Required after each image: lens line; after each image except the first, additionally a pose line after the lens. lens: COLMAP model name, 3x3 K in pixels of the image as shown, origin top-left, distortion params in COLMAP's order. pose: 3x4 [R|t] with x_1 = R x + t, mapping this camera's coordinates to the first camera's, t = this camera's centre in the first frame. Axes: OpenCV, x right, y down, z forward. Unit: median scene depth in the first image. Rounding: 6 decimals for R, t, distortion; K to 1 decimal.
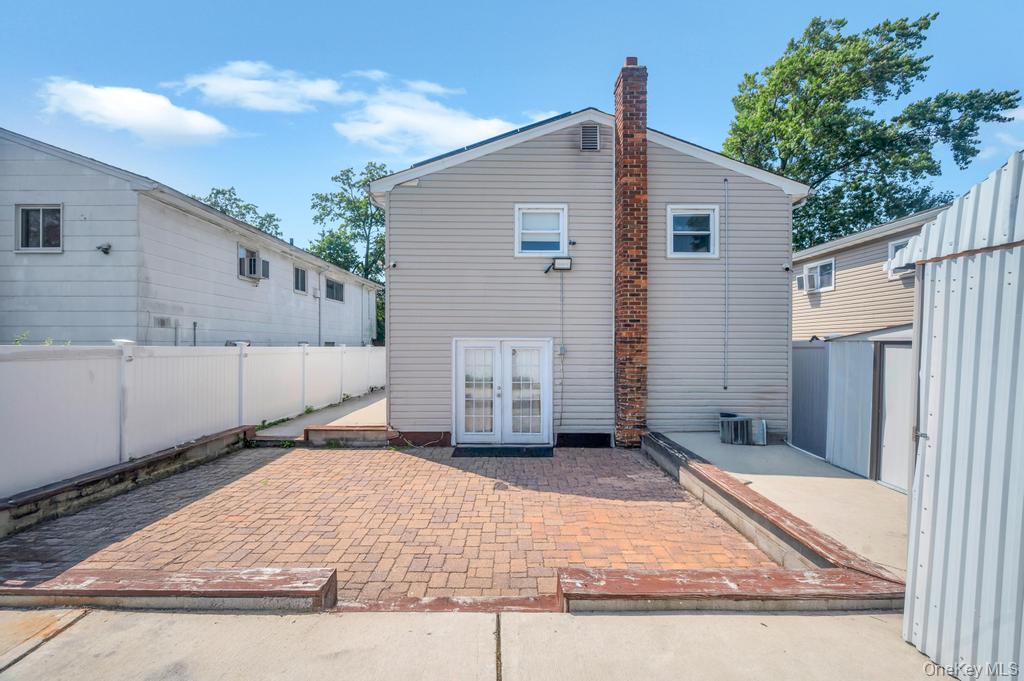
lens RADIAL K [[406.8, 0, 509.7], [0, 406.8, 340.5], [0, 0, 1]] dist [0.000783, 0.000368]
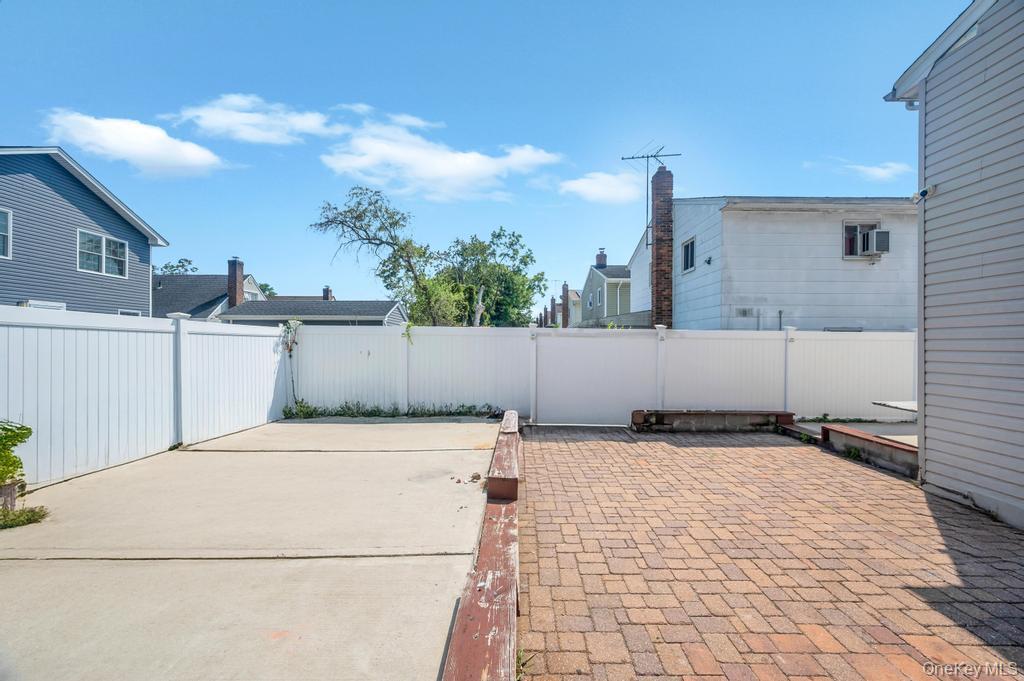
lens RADIAL K [[406.8, 0, 518.3], [0, 406.8, 337.0], [0, 0, 1]] dist [0.000783, 0.000368]
pose [[-0.006538, -0.017006, -0.999834, 0.350238], [0.006573, 0.999833, -0.017049, 0.045054], [0.999957, -0.006683, -0.006425, 0.386289]]
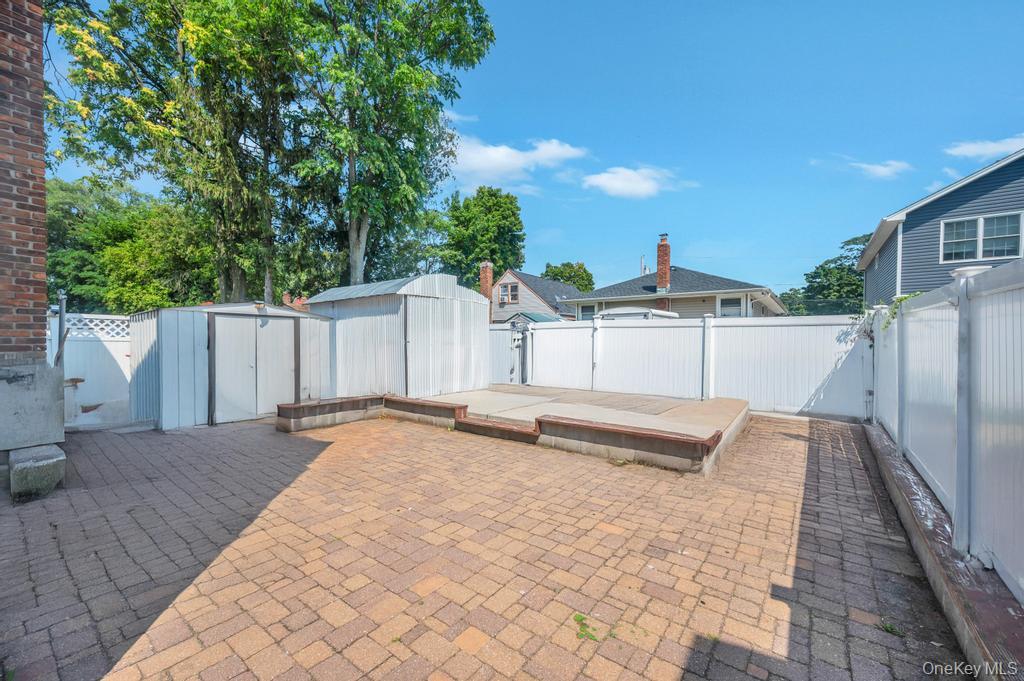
lens RADIAL K [[406.8, 0, 507.9], [0, 406.8, 343.6], [0, 0, 1]] dist [0.000783, 0.000368]
pose [[-0.790045, -0.008696, 0.612988, -0.589775], [-0.009046, 0.999956, 0.002526, 0.071073], [-0.612983, -0.003549, -0.790088, 1.020062]]
